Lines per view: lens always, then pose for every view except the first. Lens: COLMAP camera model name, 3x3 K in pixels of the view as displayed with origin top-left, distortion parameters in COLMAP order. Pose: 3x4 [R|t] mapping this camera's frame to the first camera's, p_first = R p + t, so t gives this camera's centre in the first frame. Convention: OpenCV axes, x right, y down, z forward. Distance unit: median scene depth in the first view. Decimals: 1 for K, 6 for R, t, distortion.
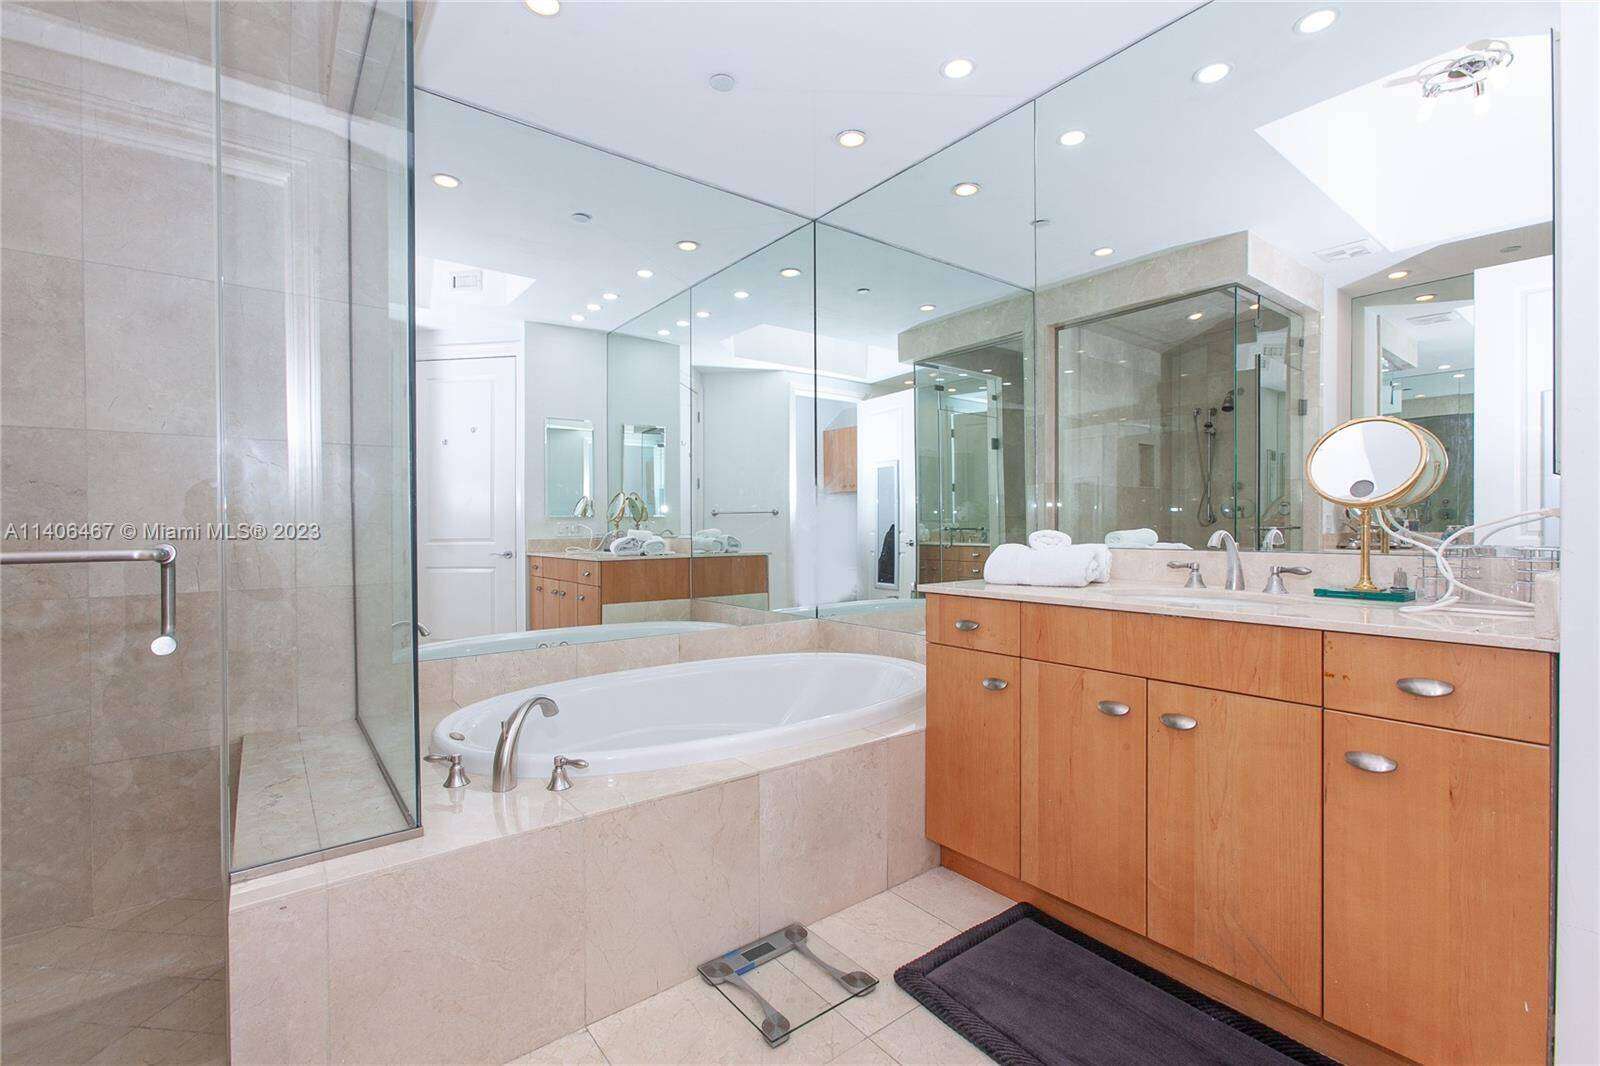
lens RADIAL K [[703.1, 0, 800.0], [0, 703.1, 533.0], [0, 0, 1]] dist [-0.004716, 0.000676]
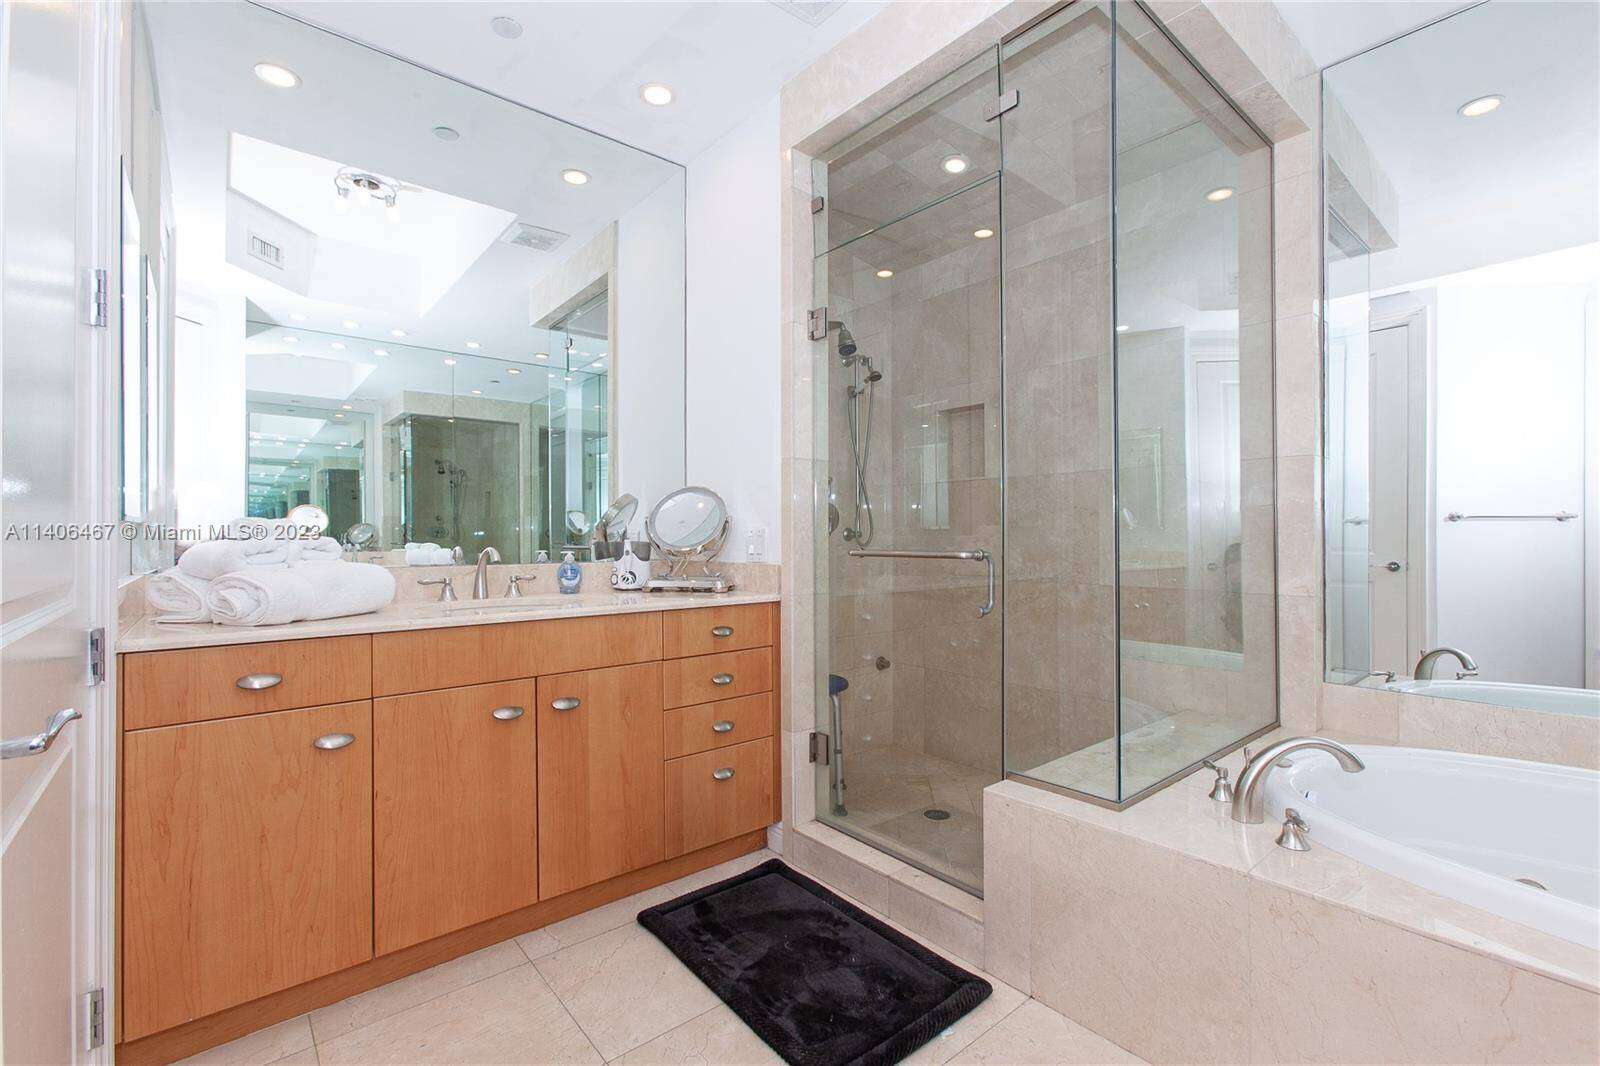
lens RADIAL K [[703.1, 0, 800.0], [0, 703.1, 533.0], [0, 0, 1]] dist [-0.004716, 0.000676]
pose [[0.024084, -0.005267, -0.999696, 0.583341], [-0.007893, 0.999954, -0.005459, -0.008264], [0.999679, 0.008022, 0.024042, 0.450001]]
